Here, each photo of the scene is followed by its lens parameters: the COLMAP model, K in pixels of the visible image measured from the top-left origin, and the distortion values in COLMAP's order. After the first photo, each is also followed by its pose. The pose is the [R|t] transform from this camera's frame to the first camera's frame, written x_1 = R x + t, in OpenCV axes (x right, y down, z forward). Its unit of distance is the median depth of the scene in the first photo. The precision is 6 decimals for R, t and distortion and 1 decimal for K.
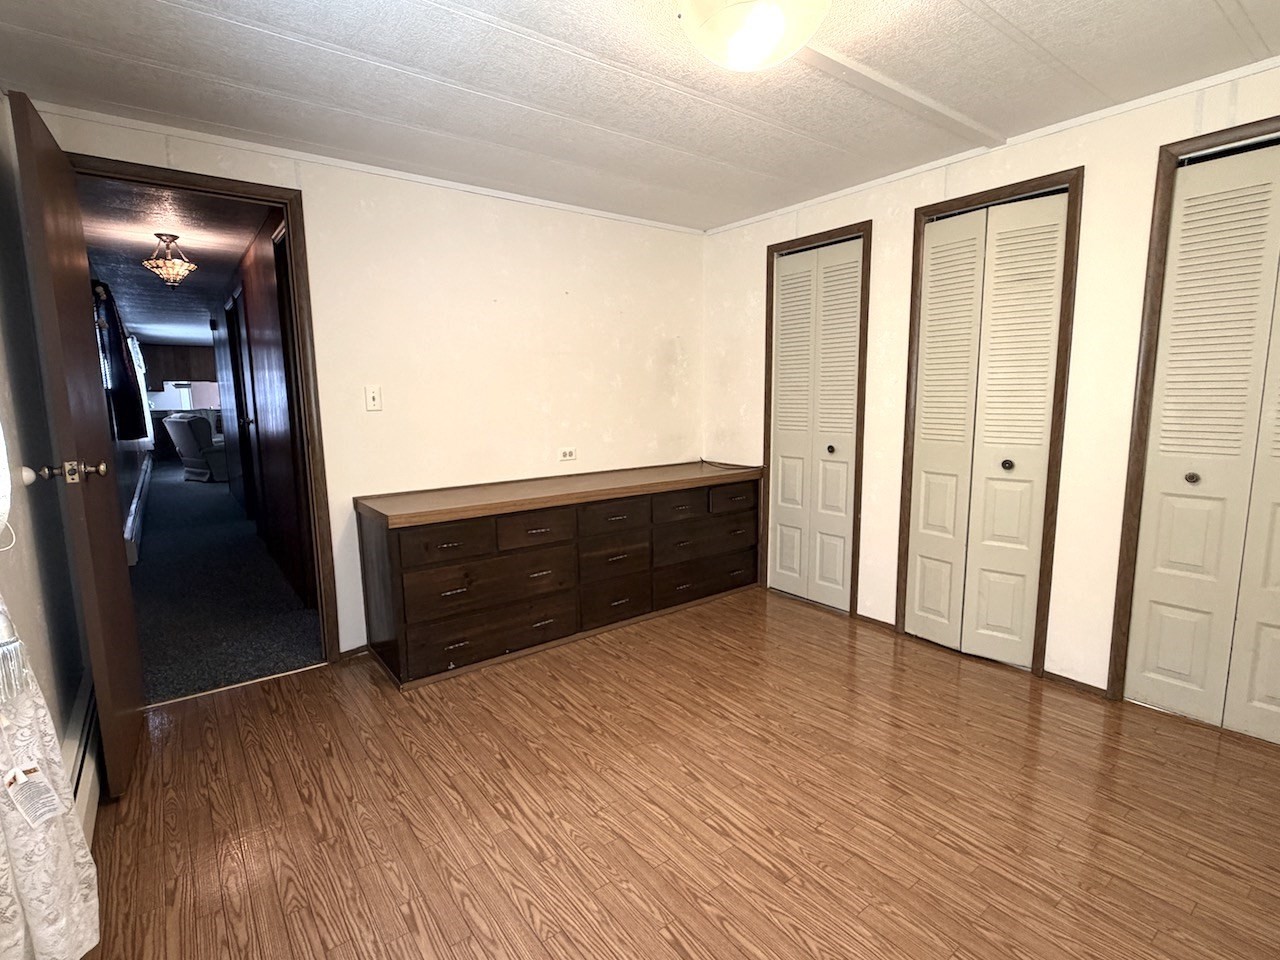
lens RADIAL K [[624.0, 0, 639.2], [0, 624.0, 479.7], [0, 0, 1]] dist [0.001240, -0.000312]
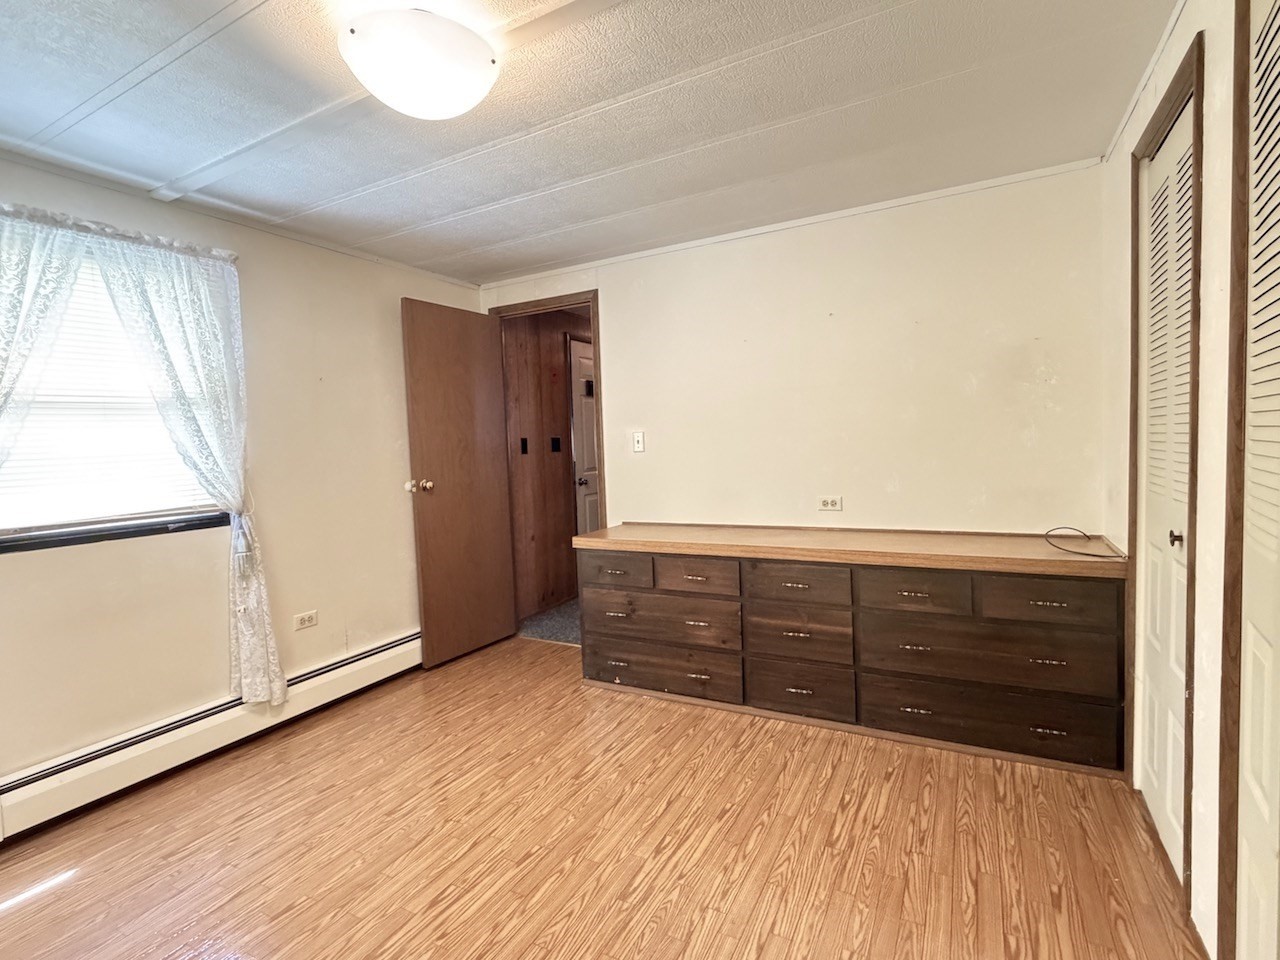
lens RADIAL K [[620.9, 0, 638.4], [0, 620.9, 481.8], [0, 0, 1]] dist [-0.002560, -0.000436]
pose [[0.409592, 0.057635, -0.910446, 0.574496], [-0.091682, 0.995550, 0.021777, -0.068298], [0.907650, 0.074552, 0.413054, 0.440577]]
